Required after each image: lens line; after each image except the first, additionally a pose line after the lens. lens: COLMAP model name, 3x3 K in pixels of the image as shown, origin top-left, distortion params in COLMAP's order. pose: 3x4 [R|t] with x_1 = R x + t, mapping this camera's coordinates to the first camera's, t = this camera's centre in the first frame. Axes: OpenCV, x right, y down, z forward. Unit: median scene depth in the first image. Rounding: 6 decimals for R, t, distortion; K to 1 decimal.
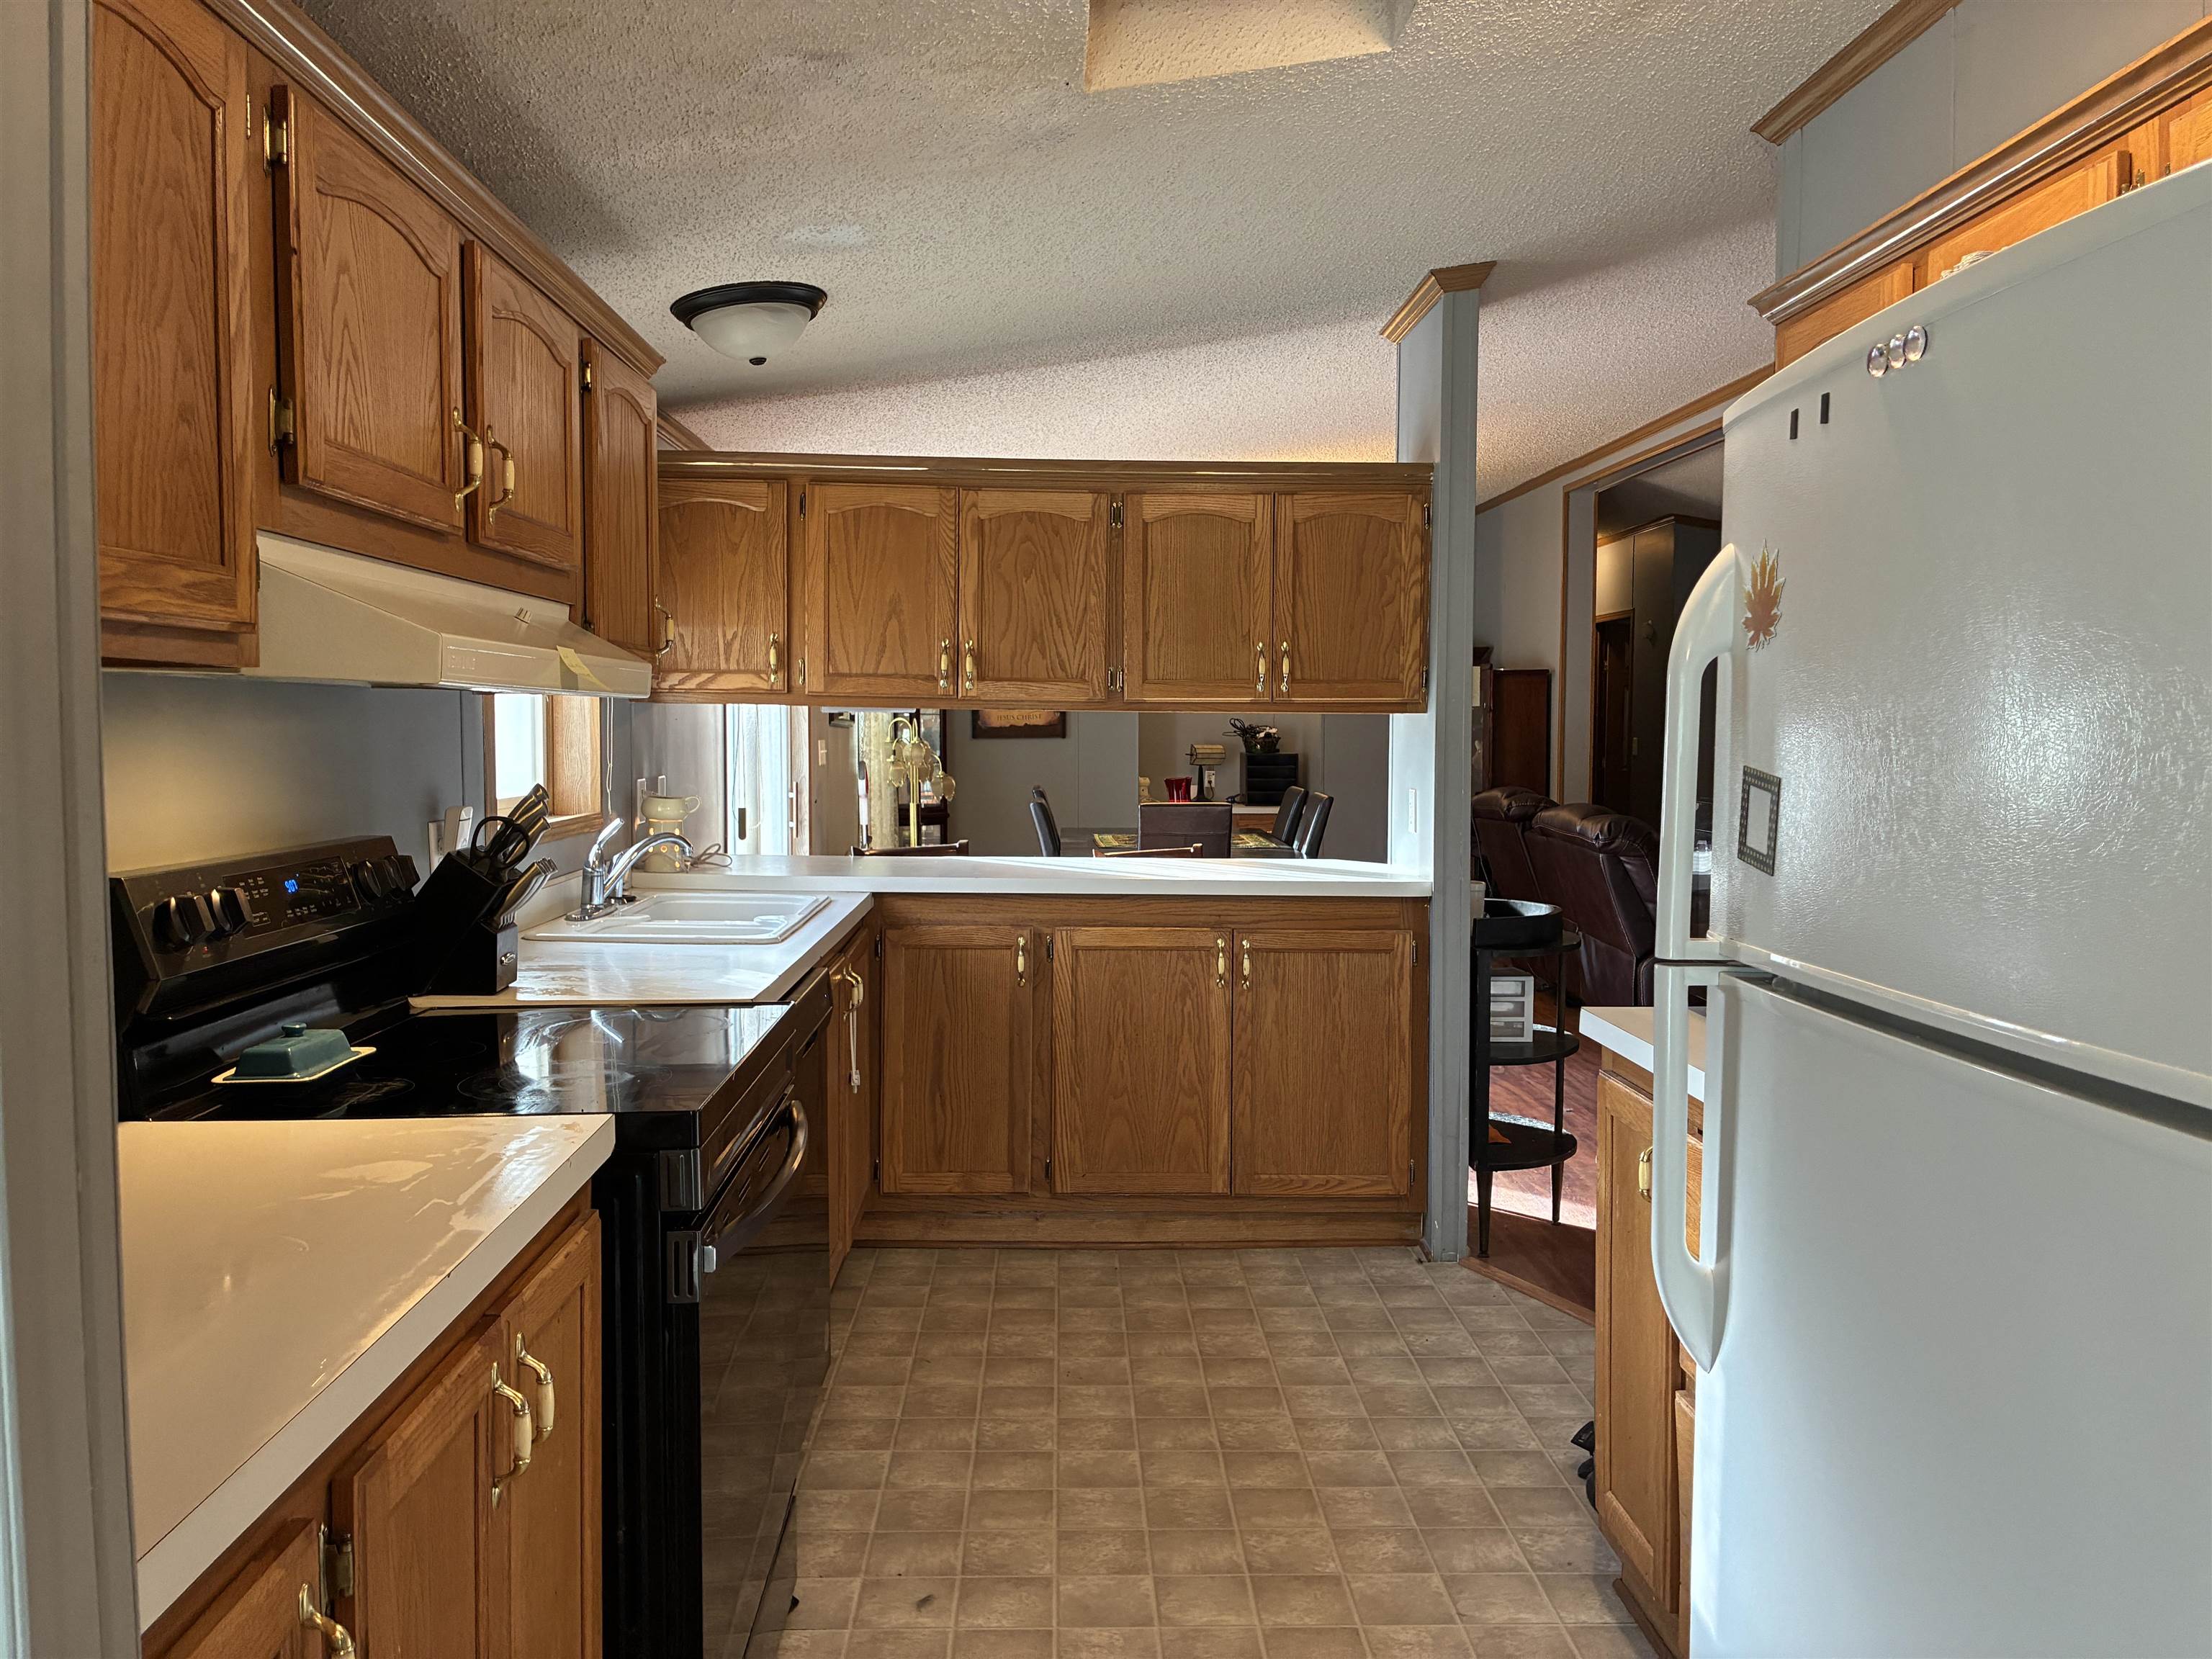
lens RADIAL K [[1681.1, 0, 1109.4], [0, 1681.1, 819.4], [0, 0, 1]] dist [0.056924, -0.080452]
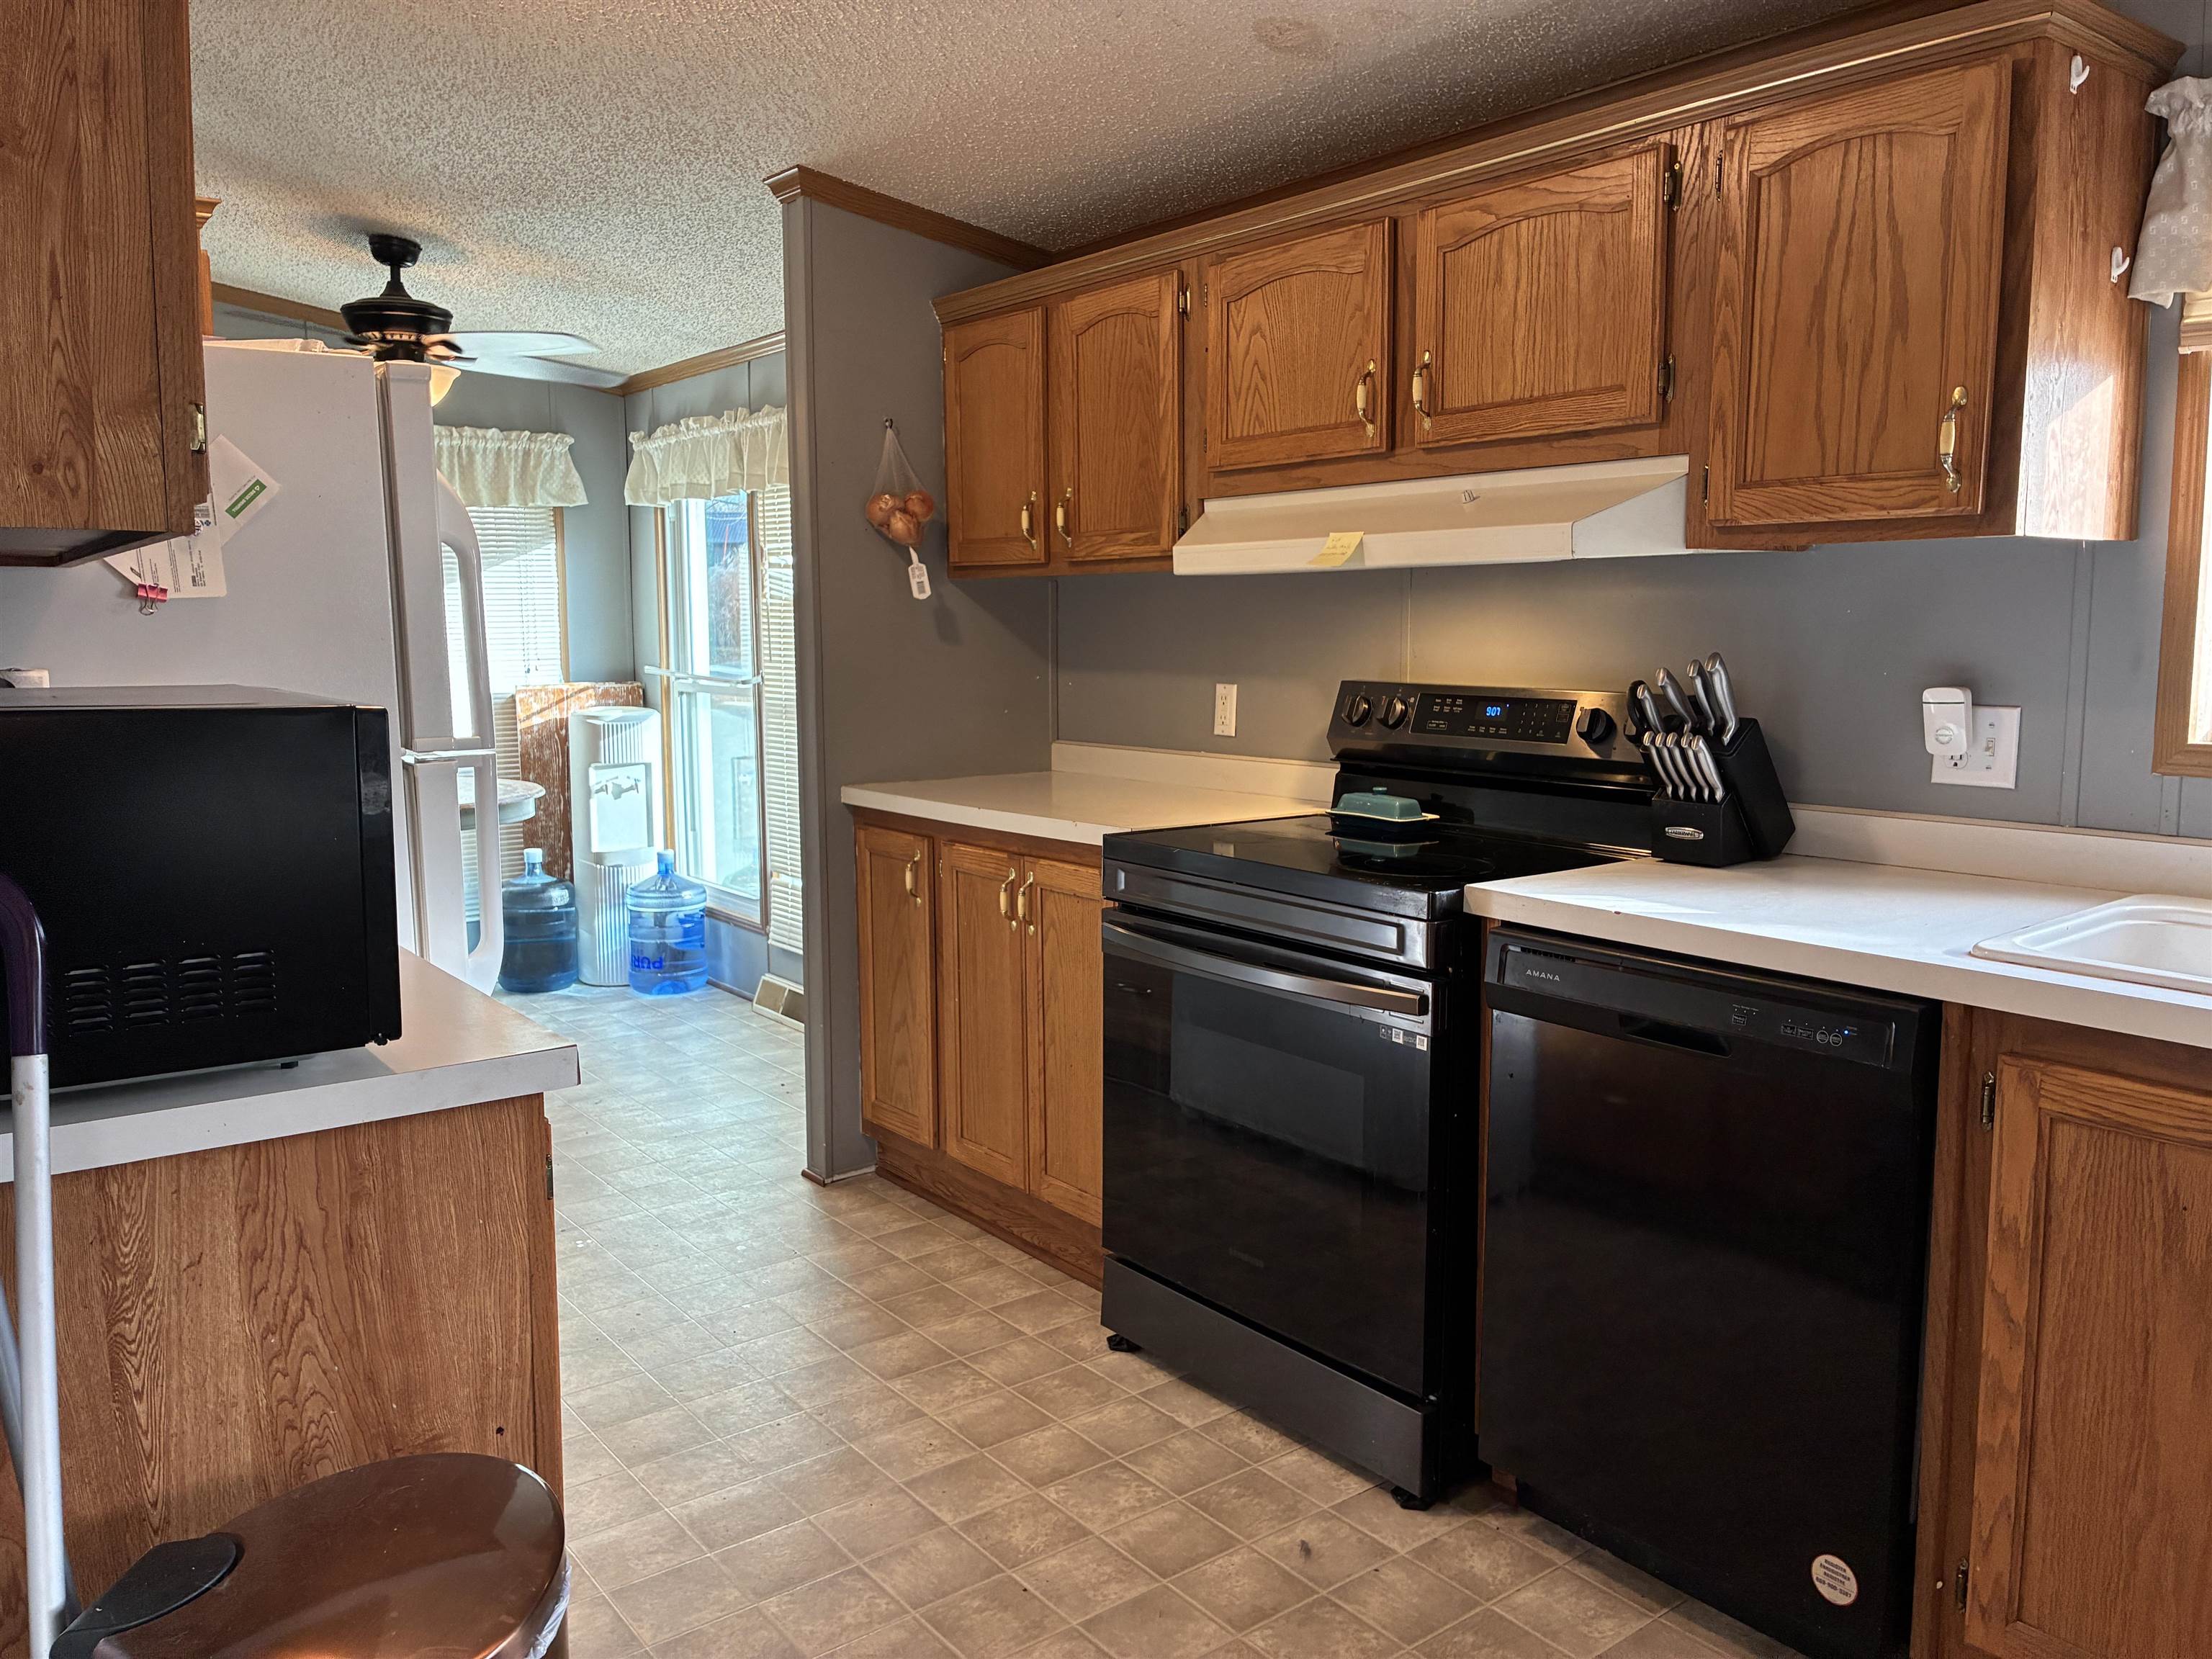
lens RADIAL K [[1681.1, 0, 1108.4], [0, 1681.1, 815.4], [0, 0, 1]] dist [0.056924, -0.080452]
pose [[-0.815426, 0.075010, -0.573981, 0.469801], [-0.024808, 0.986129, 0.164114, -0.078497], [0.578330, 0.148062, -0.802254, 1.595360]]
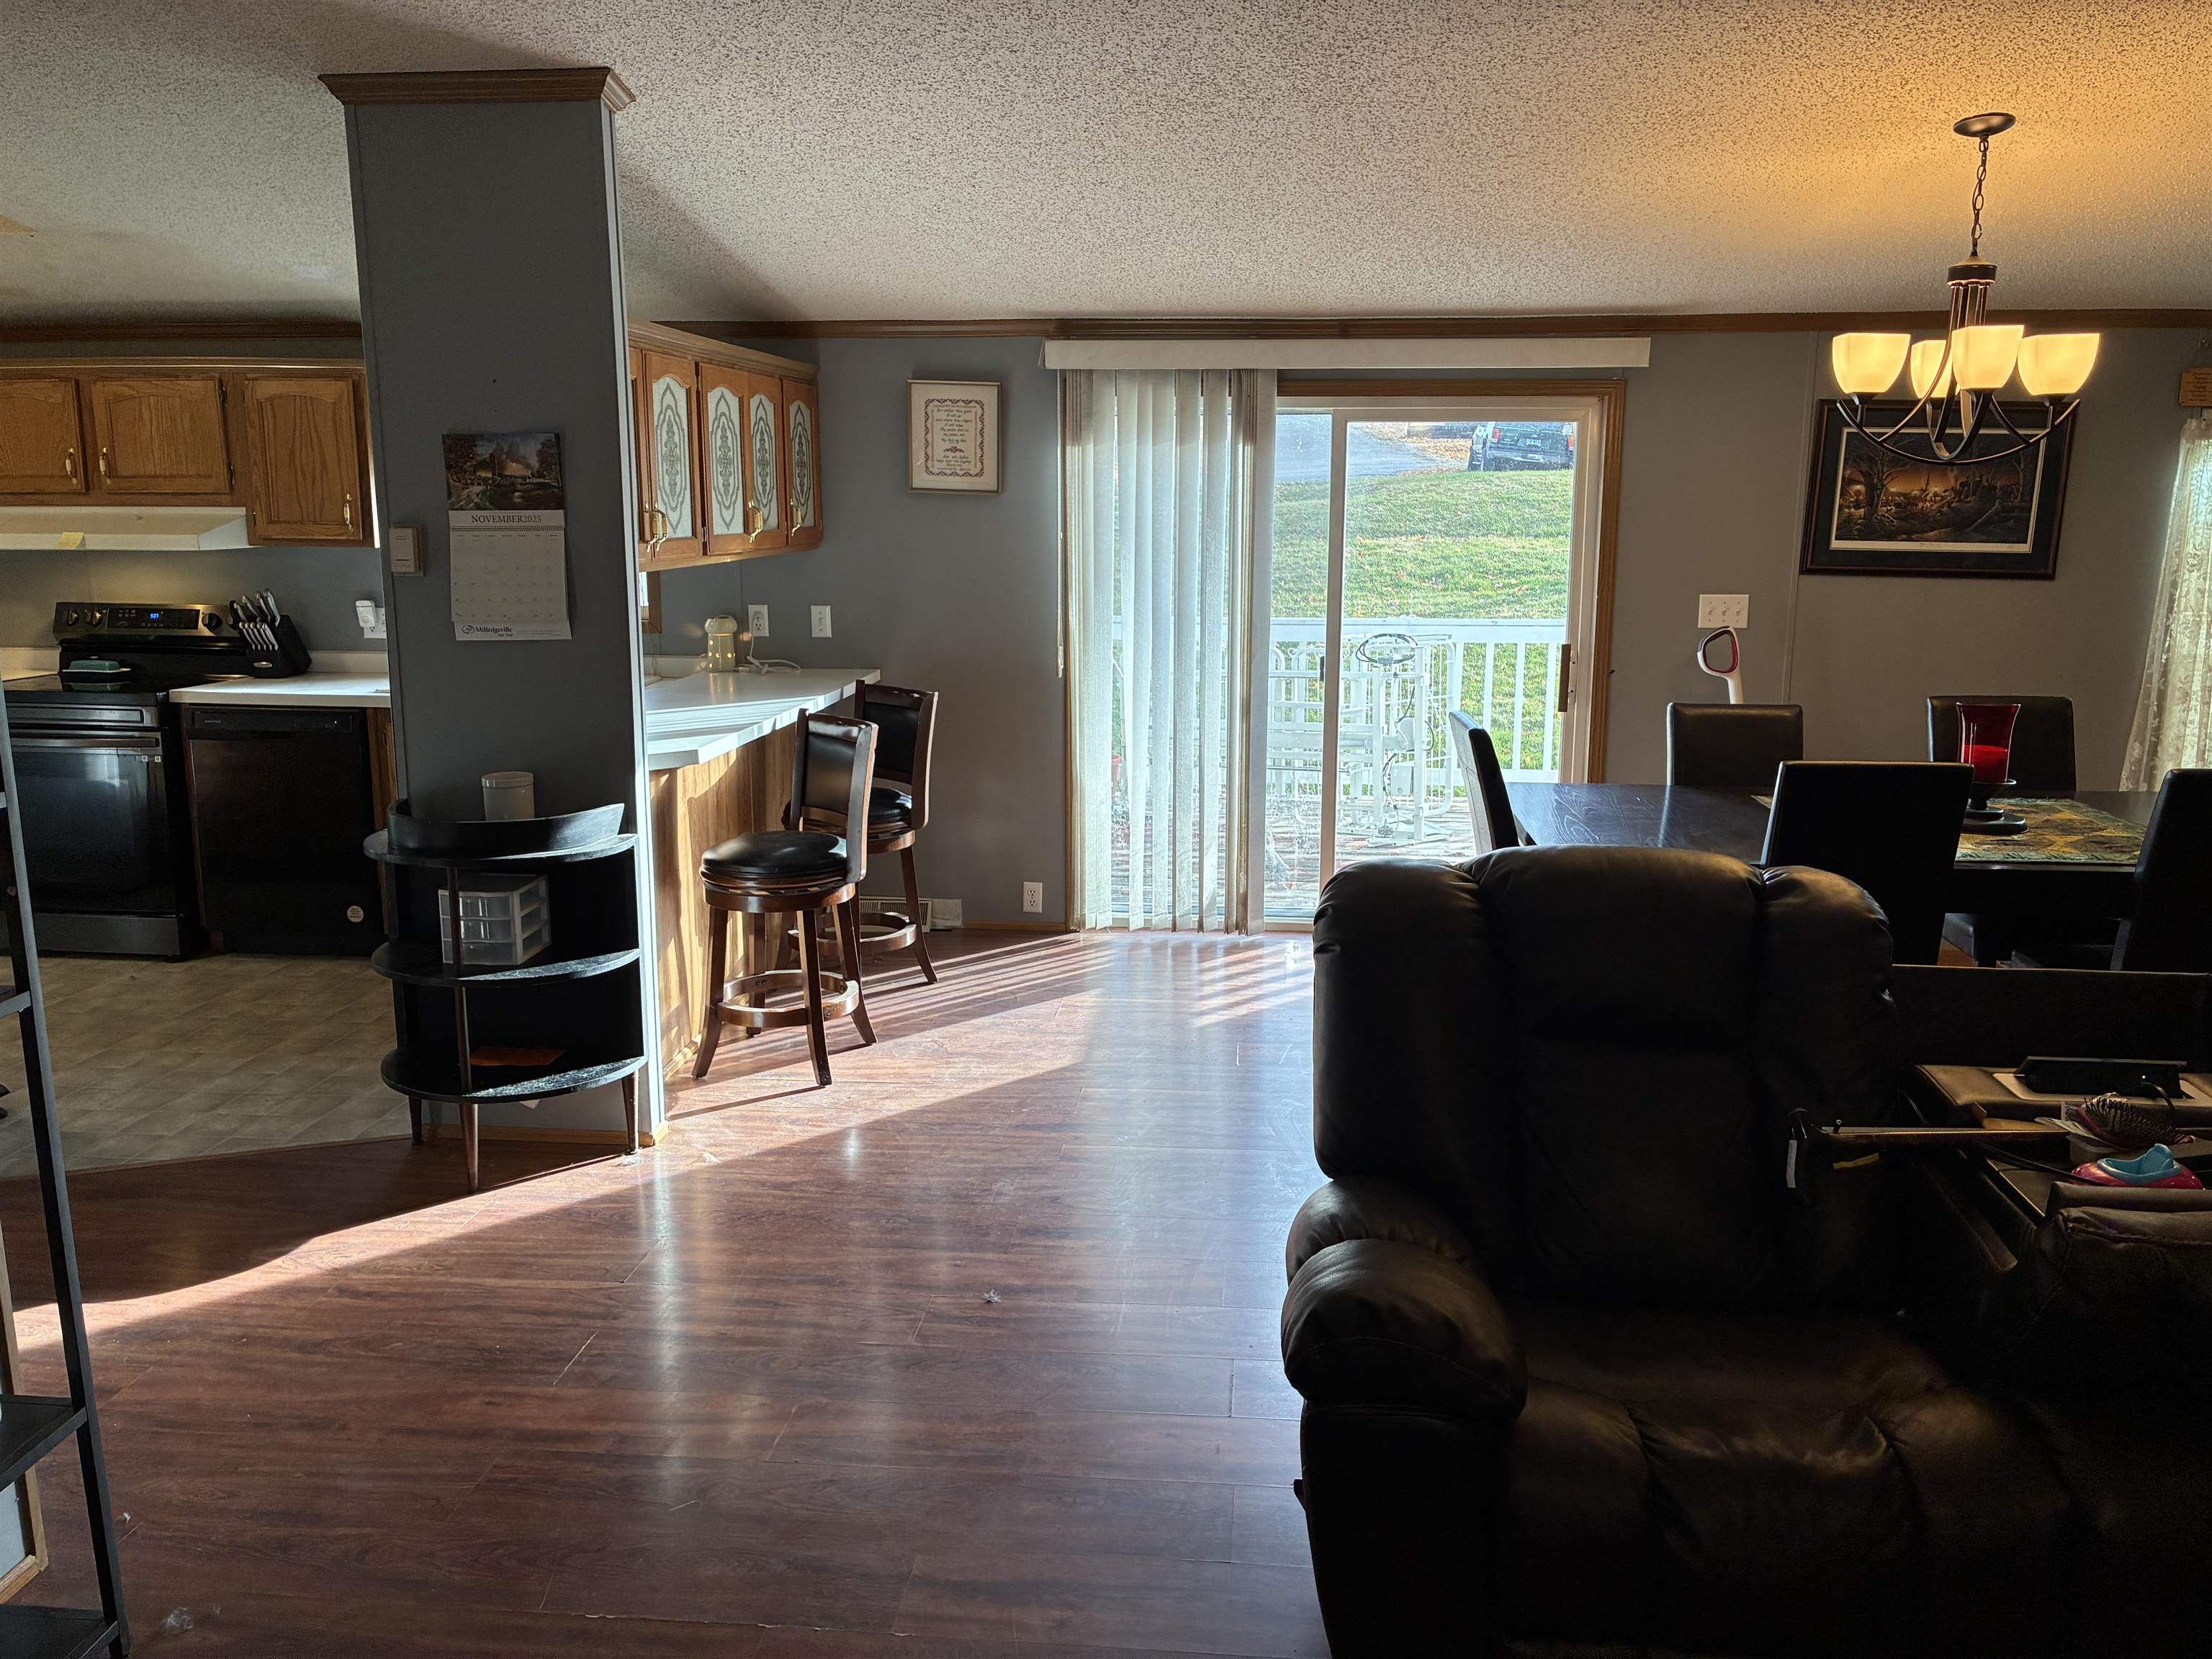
lens RADIAL K [[1681.1, 0, 1151.2], [0, 1681.1, 818.8], [0, 0, 1]] dist [0.056924, -0.080452]
pose [[-0.115342, 0.183766, -0.976179, 1.785266], [-0.061179, 0.979558, 0.191631, -0.226892], [0.991440, 0.081825, -0.101742, 2.451789]]
